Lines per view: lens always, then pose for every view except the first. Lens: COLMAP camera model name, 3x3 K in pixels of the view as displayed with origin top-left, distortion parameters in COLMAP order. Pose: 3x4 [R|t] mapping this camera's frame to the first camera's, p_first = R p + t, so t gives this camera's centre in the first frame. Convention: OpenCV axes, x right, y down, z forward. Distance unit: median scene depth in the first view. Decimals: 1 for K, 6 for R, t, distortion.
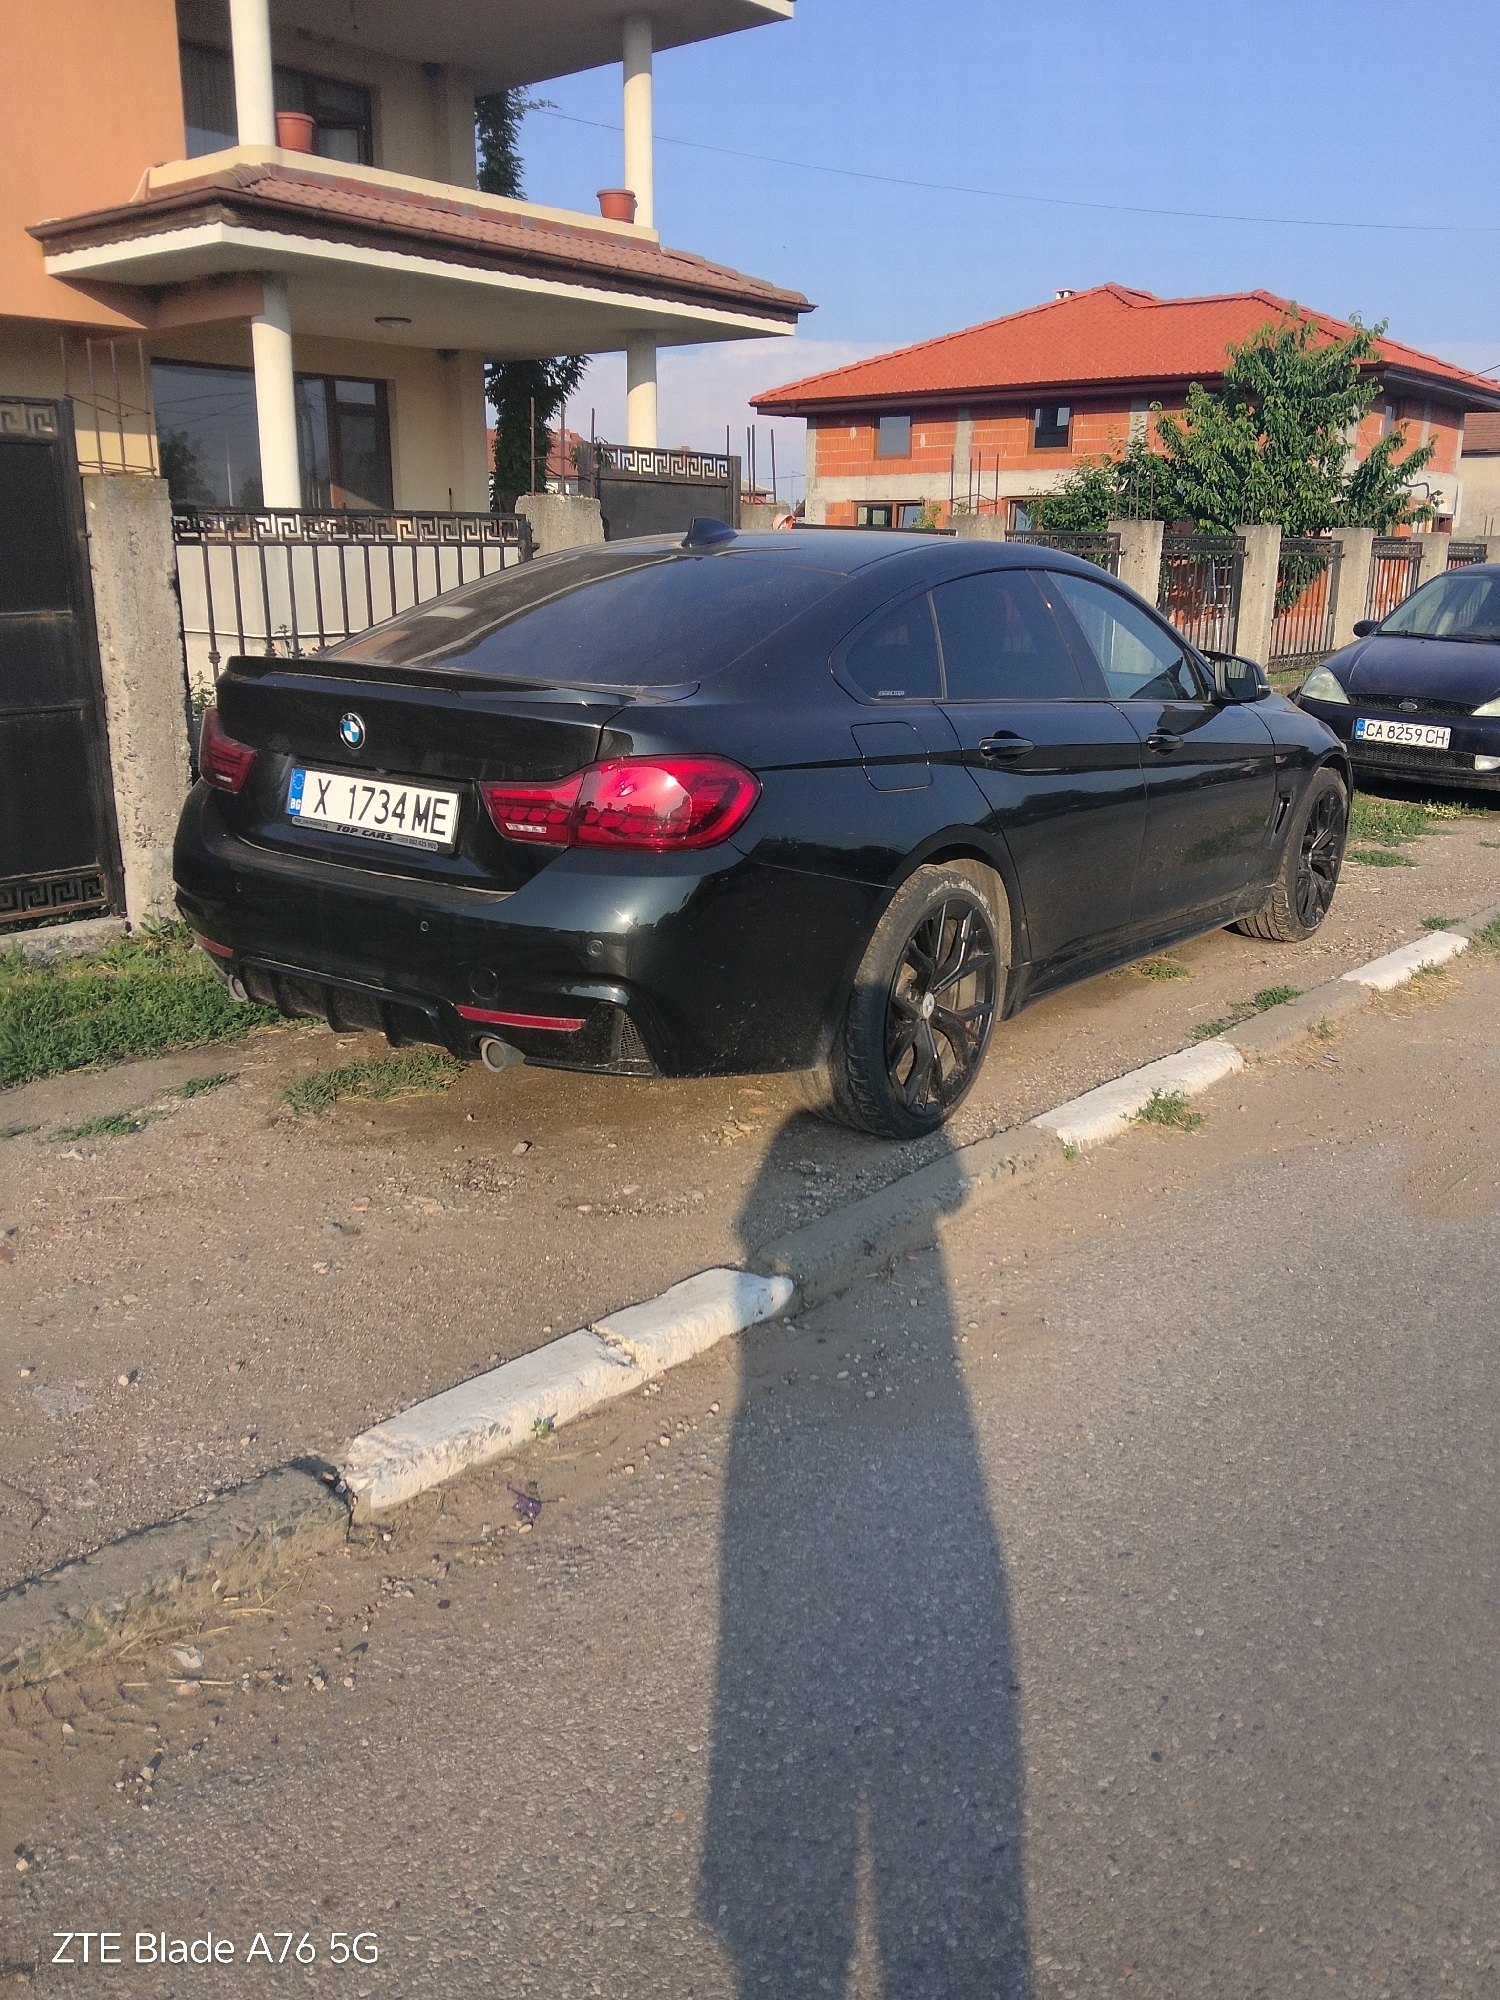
lens RADIAL K [[1641.4, 0, 750.9], [0, 1641.4, 1001.3], [0, 0, 1]] dist [0.001696, -0.000350]
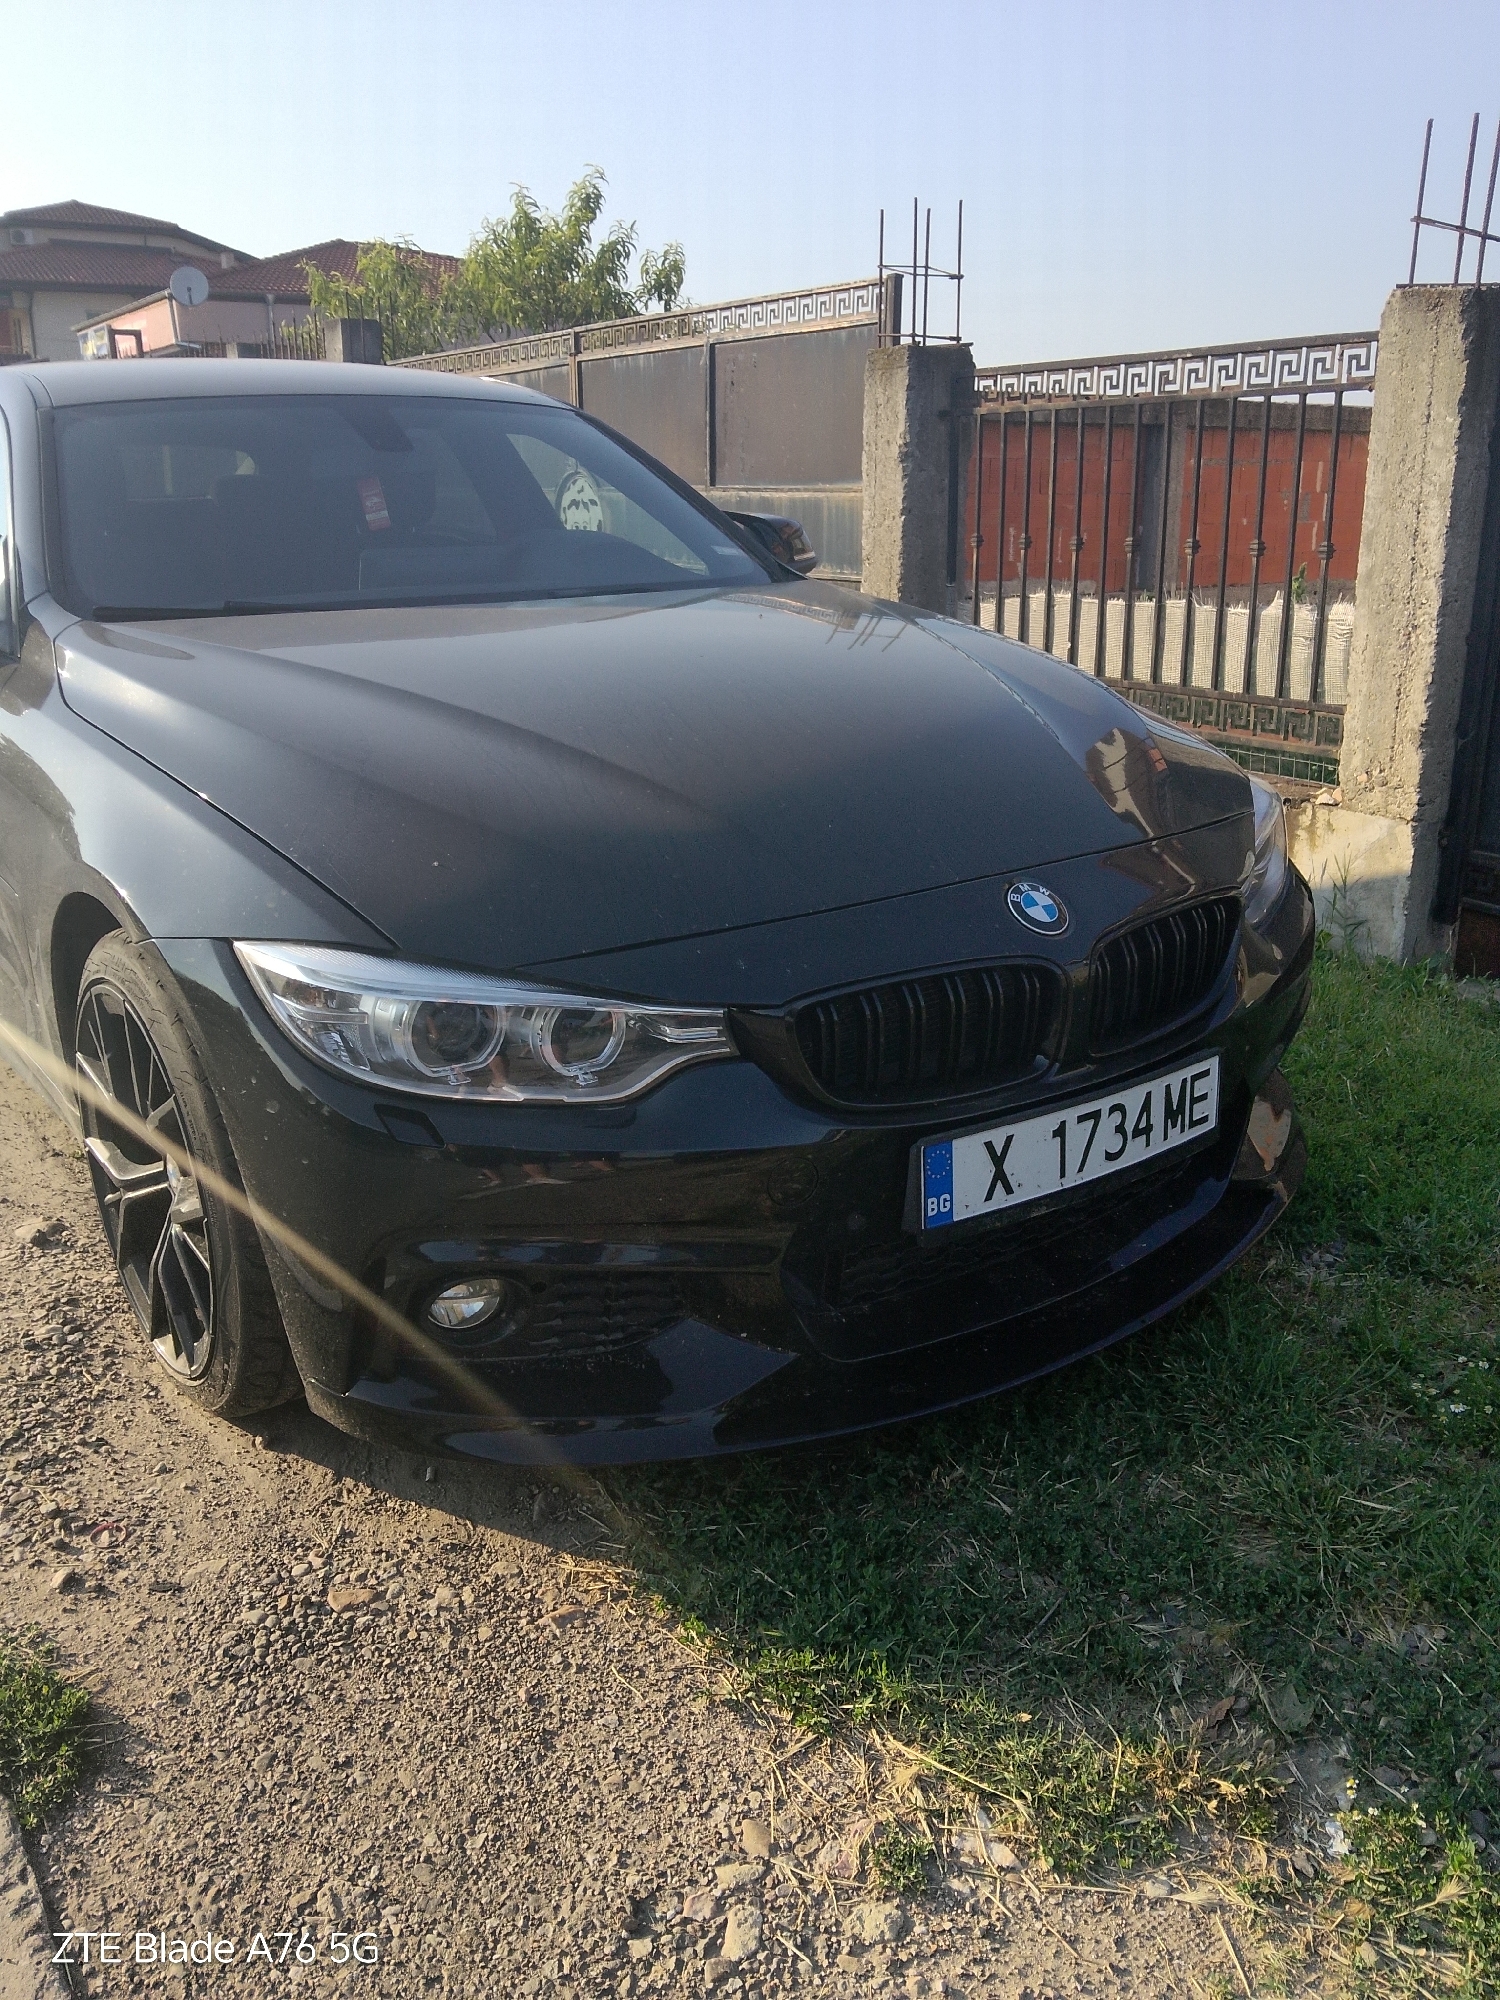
lens RADIAL K [[1641.4, 0, 750.1], [0, 1641.4, 999.5], [0, 0, 1]] dist [0.001696, -0.000350]
pose [[0.897418, -0.174203, -0.405332, -0.103024], [0.119334, 0.980343, -0.157120, -0.089445], [0.424735, 0.092633, 0.900566, 0.445213]]
